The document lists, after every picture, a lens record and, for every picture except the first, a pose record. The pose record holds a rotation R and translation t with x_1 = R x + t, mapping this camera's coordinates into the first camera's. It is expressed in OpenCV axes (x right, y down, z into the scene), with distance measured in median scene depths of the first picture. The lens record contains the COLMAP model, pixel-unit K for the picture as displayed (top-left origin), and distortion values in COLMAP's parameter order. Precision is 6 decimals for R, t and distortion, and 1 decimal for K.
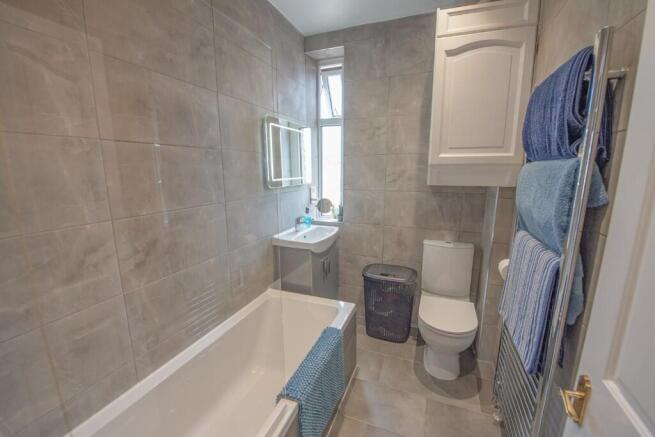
lens RADIAL K [[261.5, 0, 327.5], [0, 261.5, 218.5], [0, 0, 1]] dist [-0.011238, 0.000055]
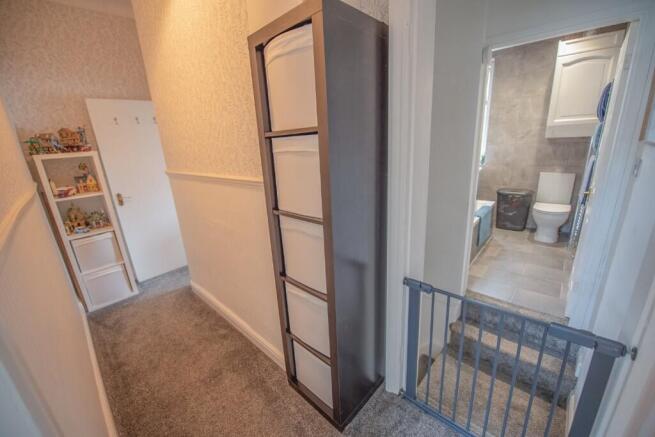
lens RADIAL K [[261.5, 0, 327.5], [0, 261.5, 218.5], [0, 0, 1]] dist [-0.011238, 0.000055]
pose [[0.939843, 0.043368, -0.338843, -0.360716], [-0.005244, 0.993623, 0.112628, 0.207954], [0.341567, -0.104076, 0.934077, -1.120686]]
